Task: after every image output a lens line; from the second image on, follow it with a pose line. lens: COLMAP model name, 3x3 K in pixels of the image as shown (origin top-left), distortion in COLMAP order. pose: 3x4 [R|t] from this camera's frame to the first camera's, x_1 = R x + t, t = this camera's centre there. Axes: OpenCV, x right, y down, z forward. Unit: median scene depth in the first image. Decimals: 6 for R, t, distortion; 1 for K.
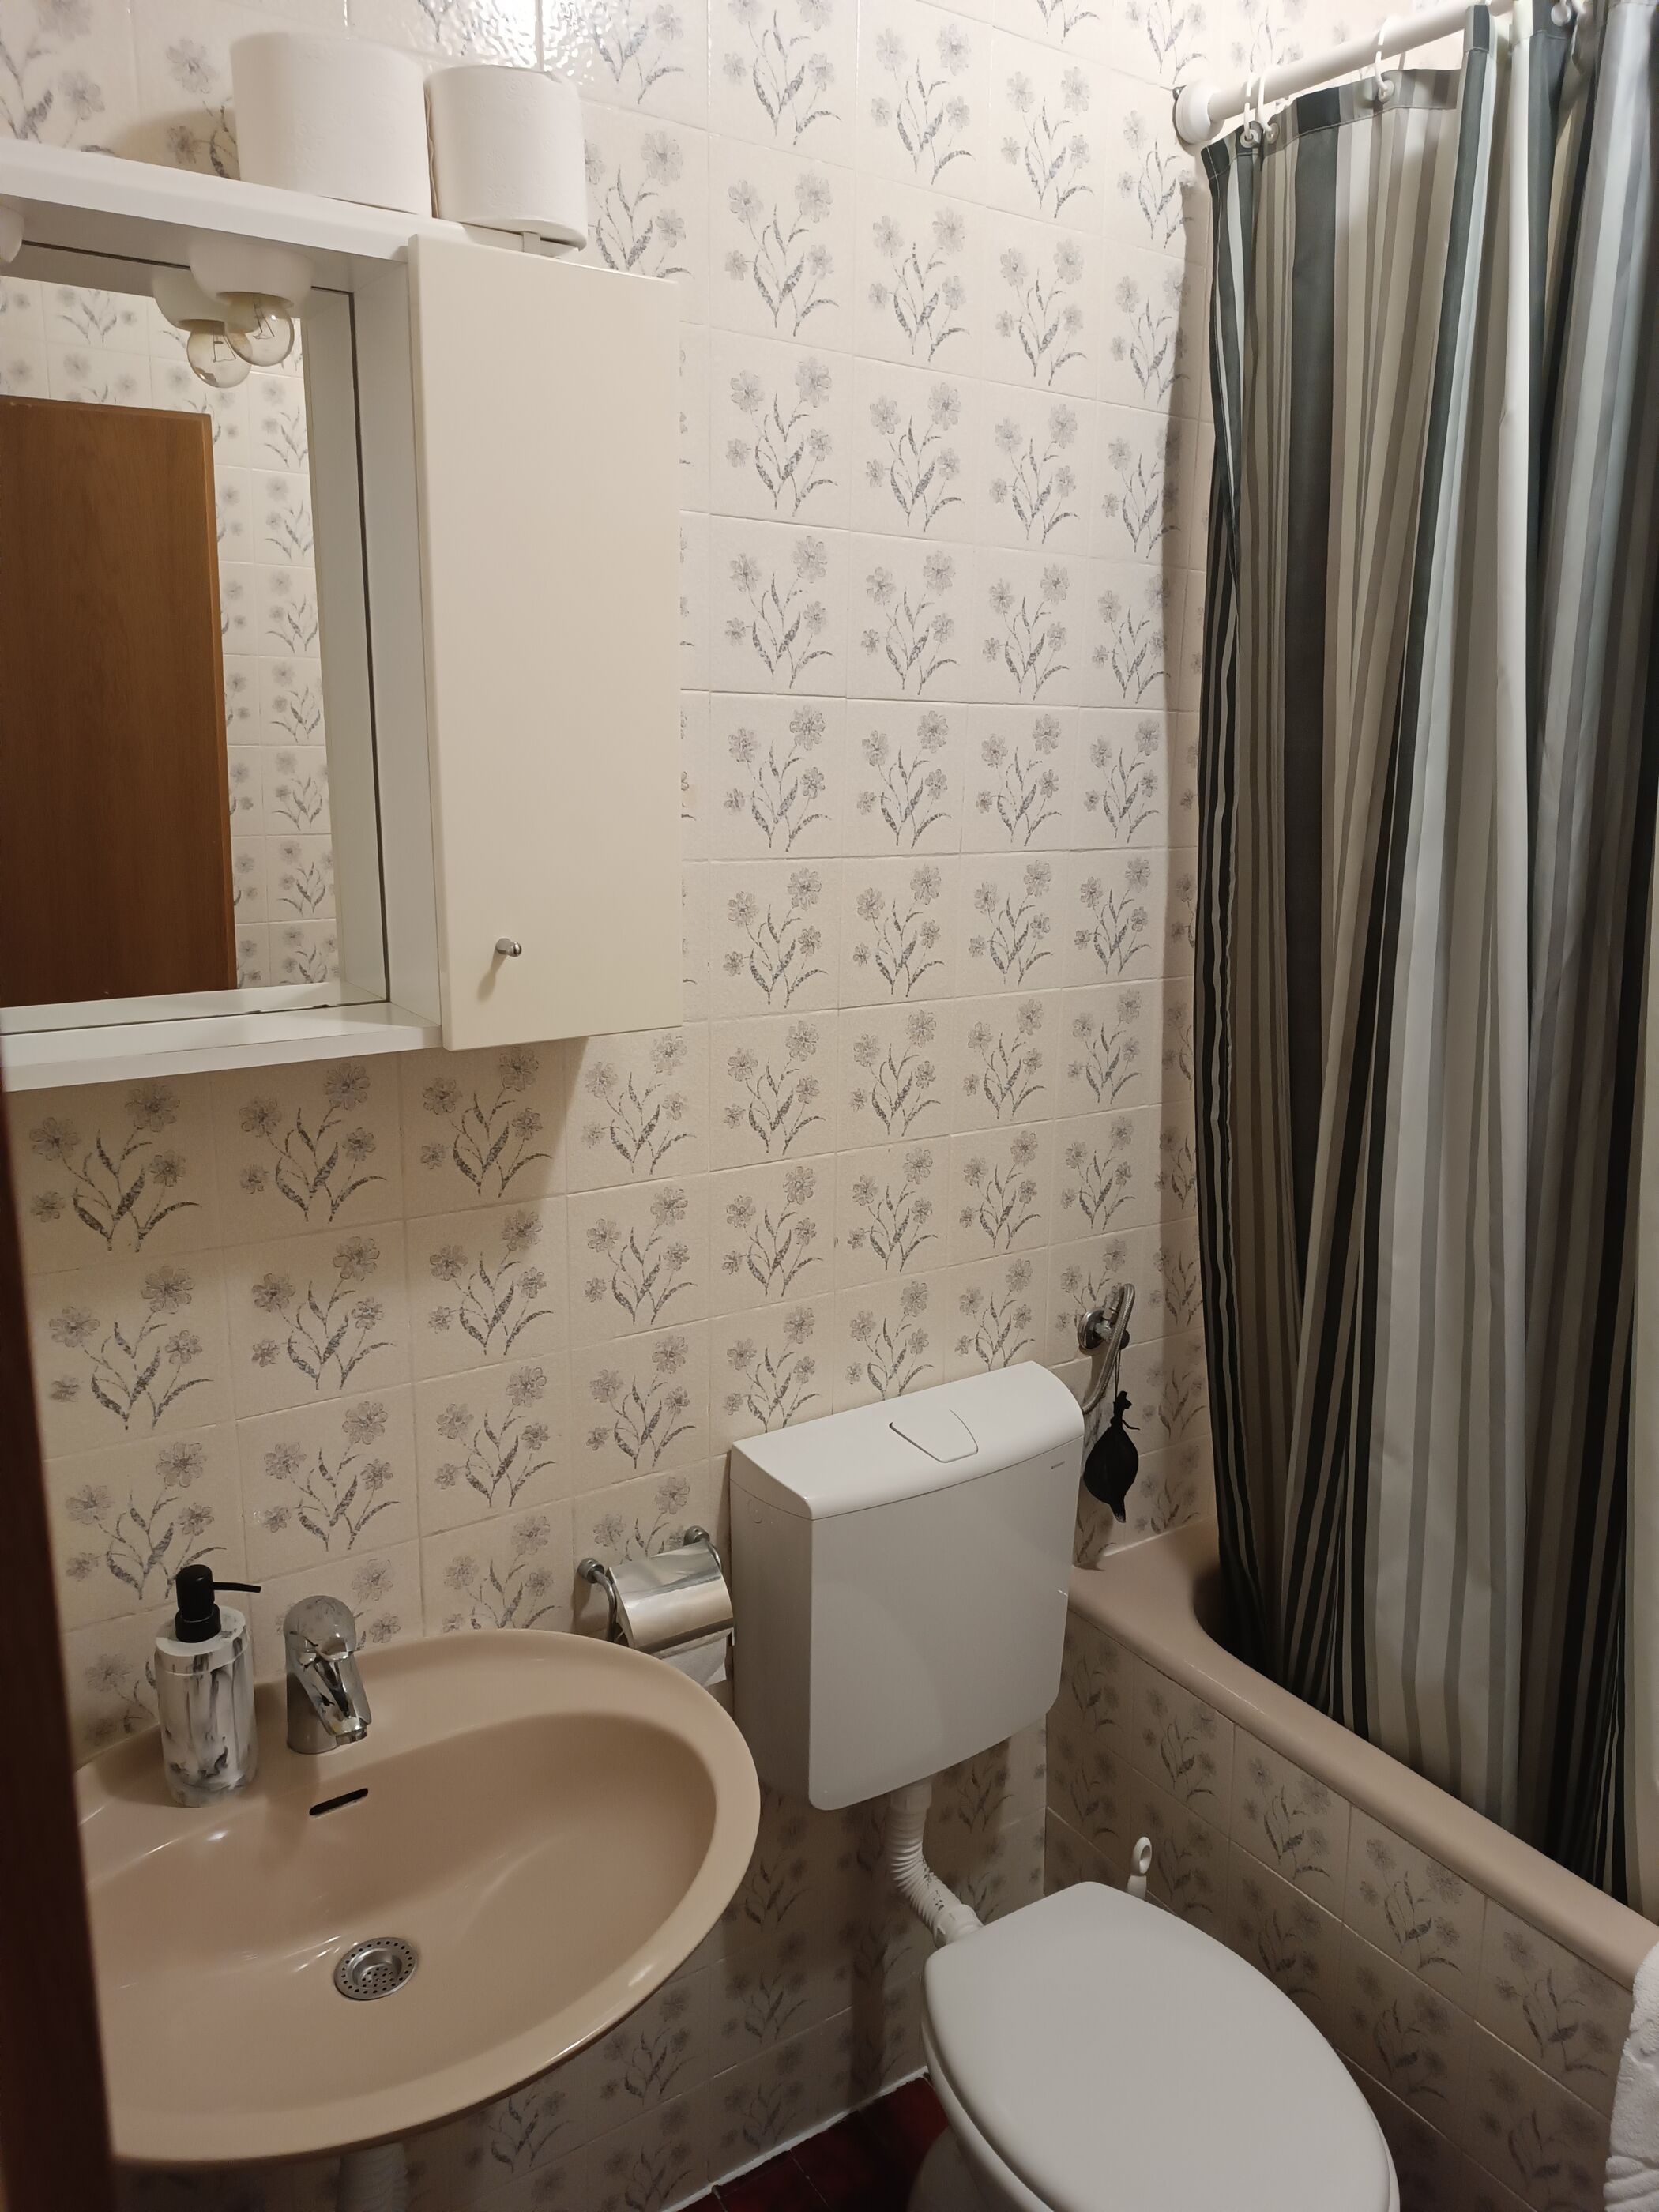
lens RADIAL K [[1599.6, 0, 828.9], [0, 1599.6, 1109.1], [0, 0, 1]] dist [0.022930, -0.013662]
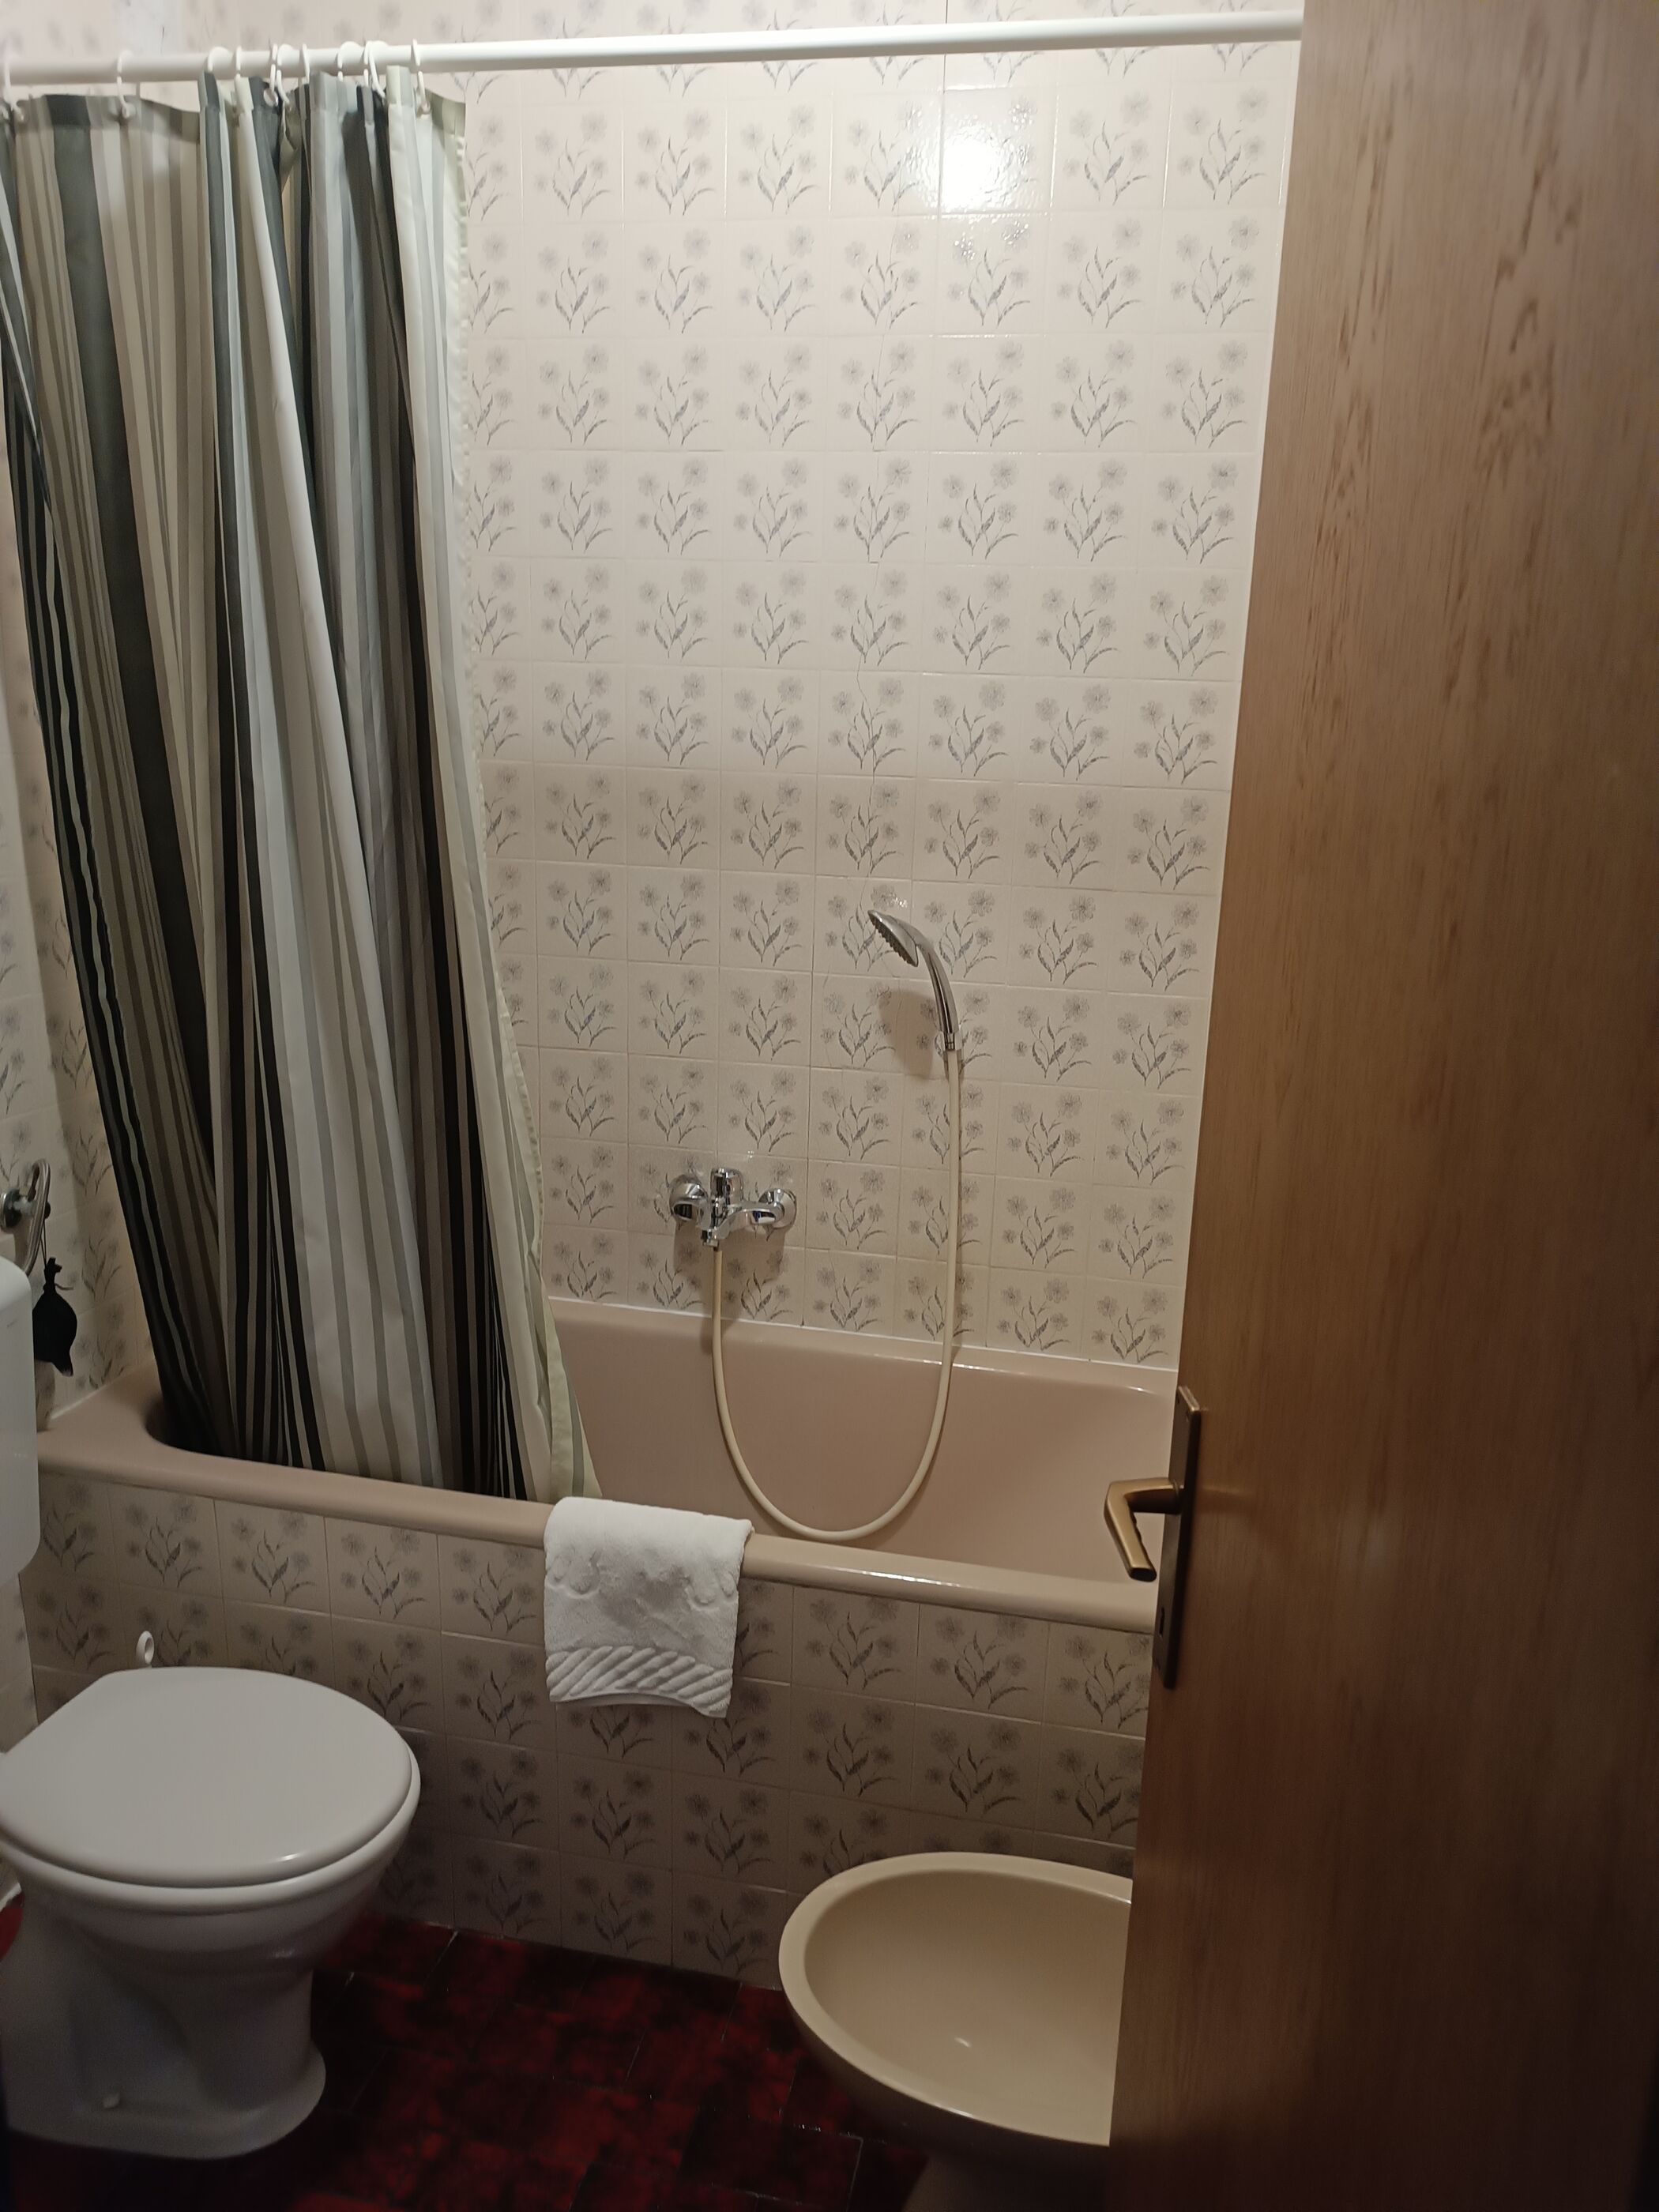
lens RADIAL K [[1599.6, 0, 832.4], [0, 1599.6, 1106.2], [0, 0, 1]] dist [0.022930, -0.013662]
pose [[0.723095, -0.149112, 0.674463, -0.181238], [0.135696, 0.988060, 0.072964, 0.078672], [-0.677289, 0.038762, 0.734695, -0.194100]]
